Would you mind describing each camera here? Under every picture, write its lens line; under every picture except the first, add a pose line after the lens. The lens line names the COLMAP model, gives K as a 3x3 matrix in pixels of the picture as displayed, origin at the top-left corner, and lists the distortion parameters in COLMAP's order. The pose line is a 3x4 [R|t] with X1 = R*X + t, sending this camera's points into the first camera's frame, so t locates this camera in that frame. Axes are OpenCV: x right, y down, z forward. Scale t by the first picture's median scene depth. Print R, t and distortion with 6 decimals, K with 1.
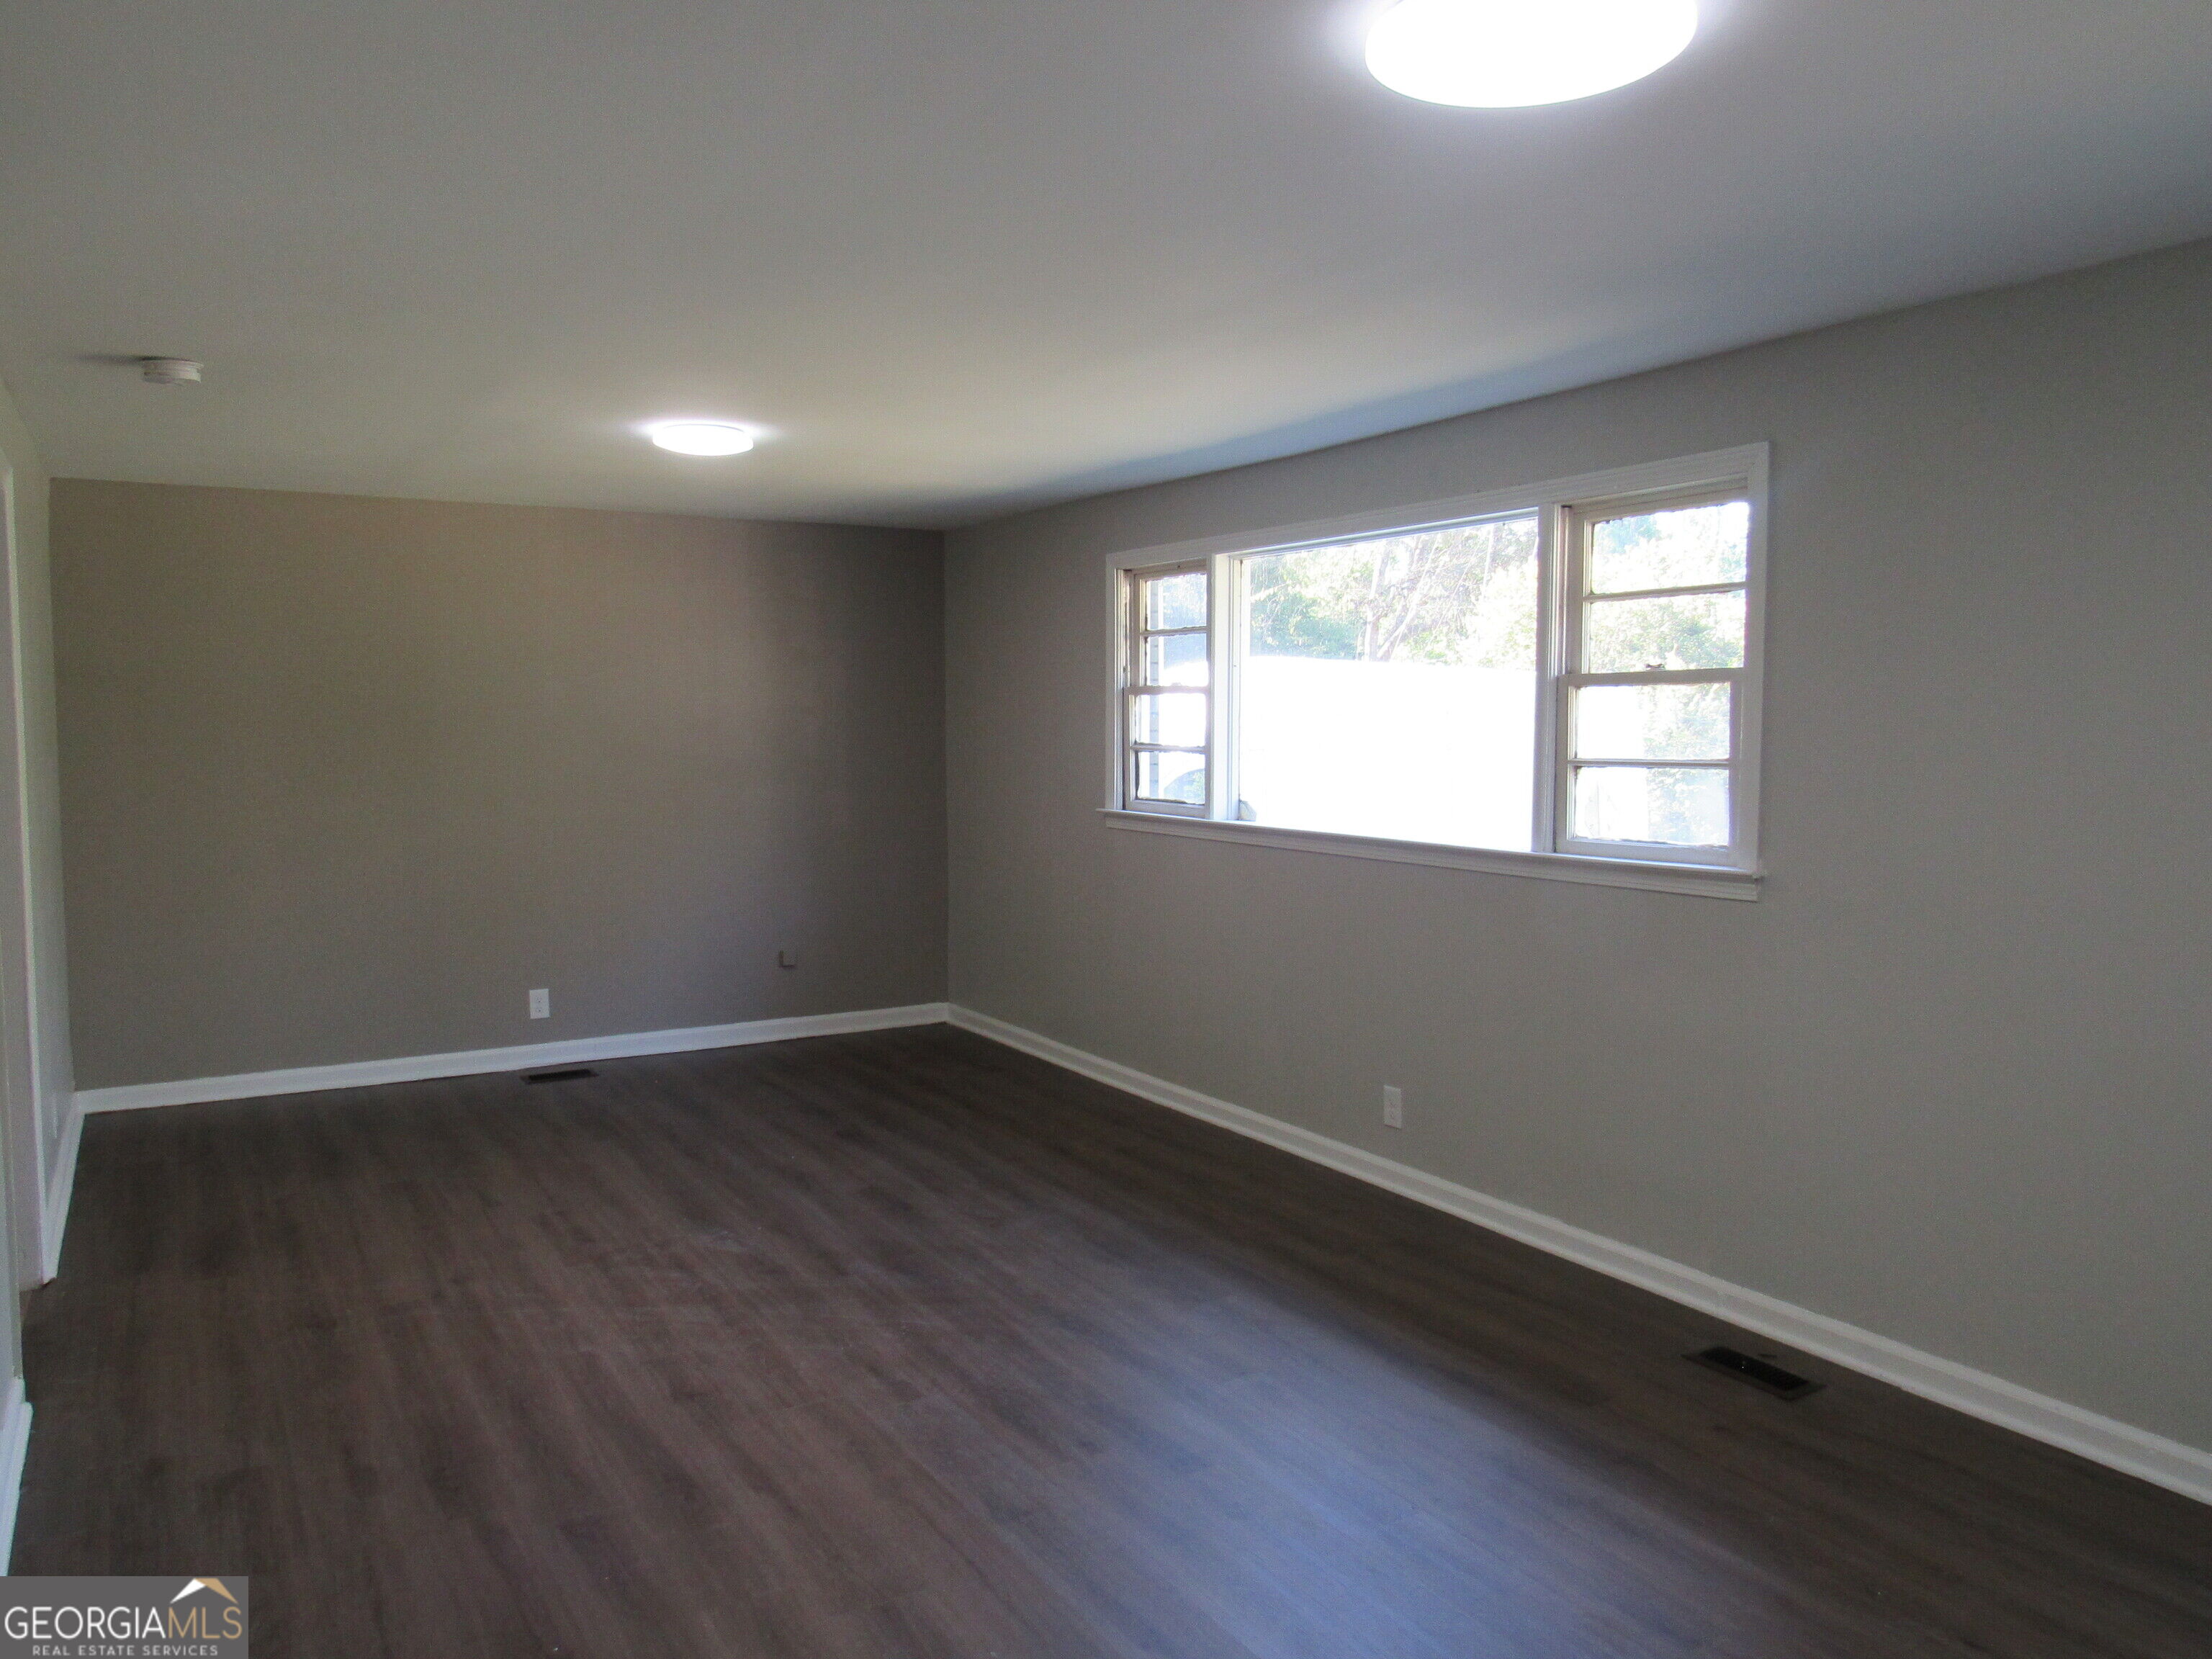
lens RADIAL K [[1574.8, 0, 1097.6], [0, 1574.8, 834.2], [0, 0, 1]] dist [-0.032801, 0.010703]
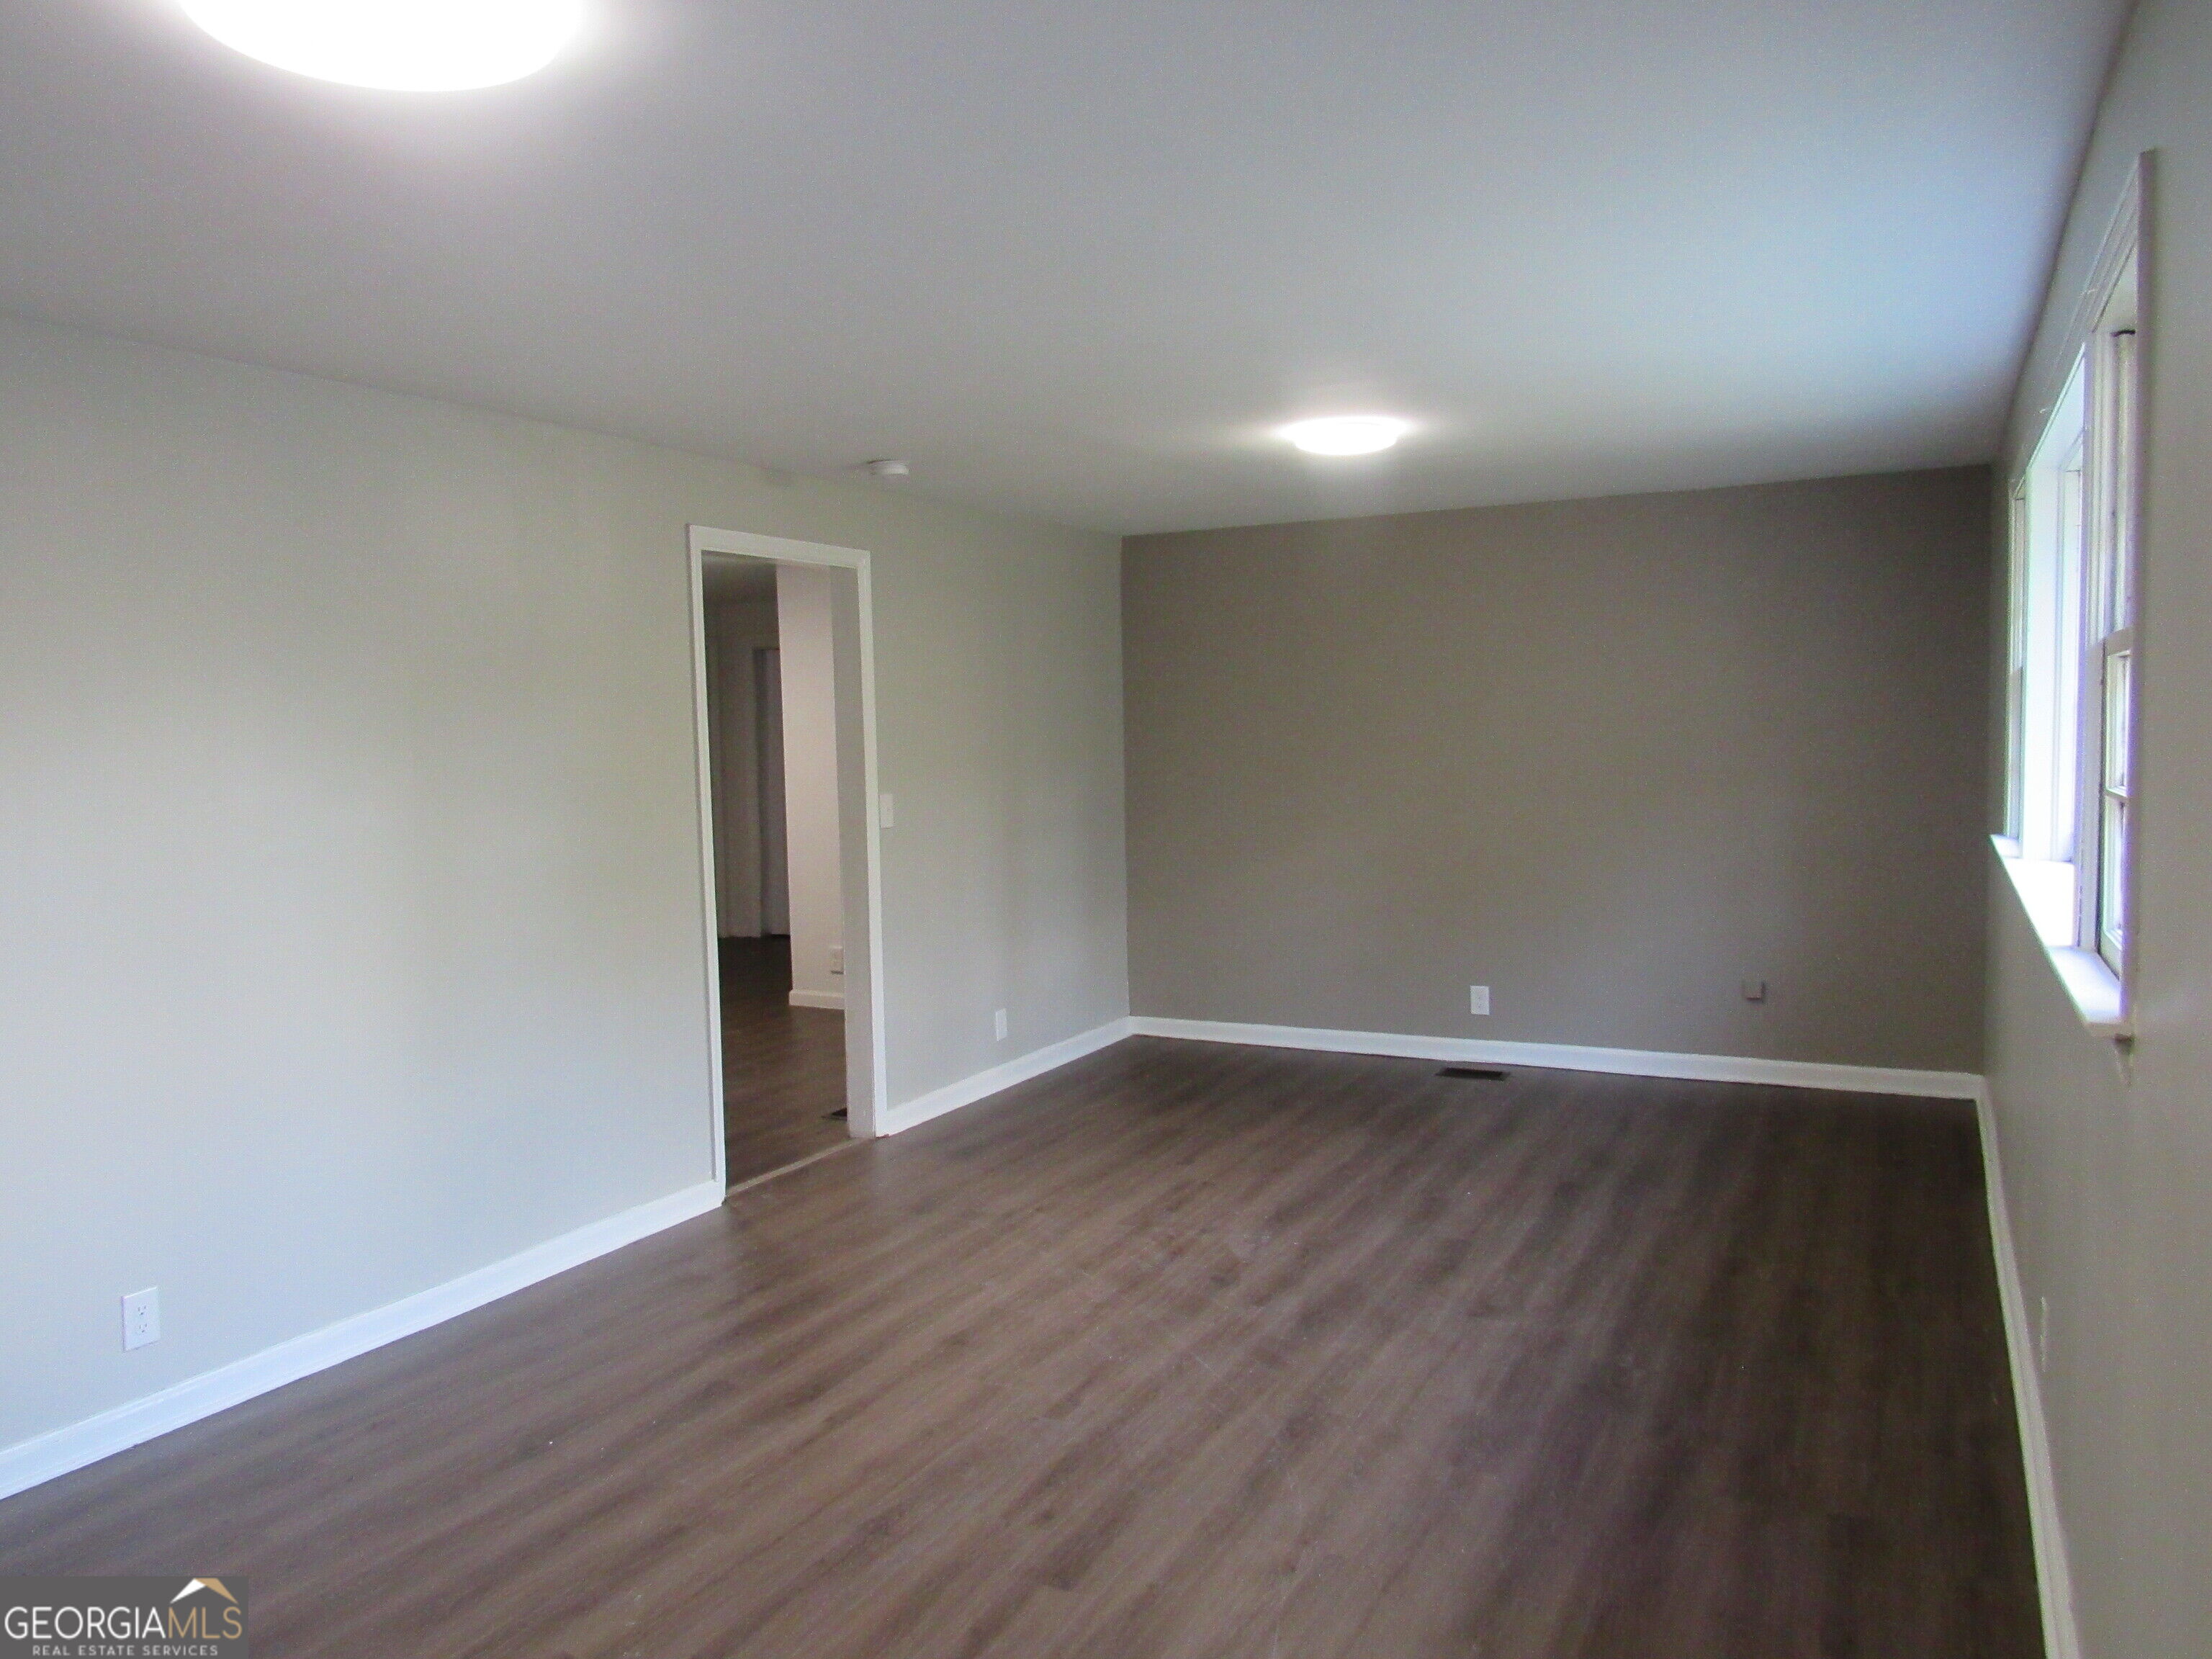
lens RADIAL K [[1574.8, 0, 1097.6], [0, 1574.8, 834.2], [0, 0, 1]] dist [-0.032801, 0.010703]
pose [[0.522390, 0.048989, -0.851298, 0.582052], [-0.041521, 0.998625, 0.031989, -0.032975], [0.851695, 0.018636, 0.523706, 0.400697]]
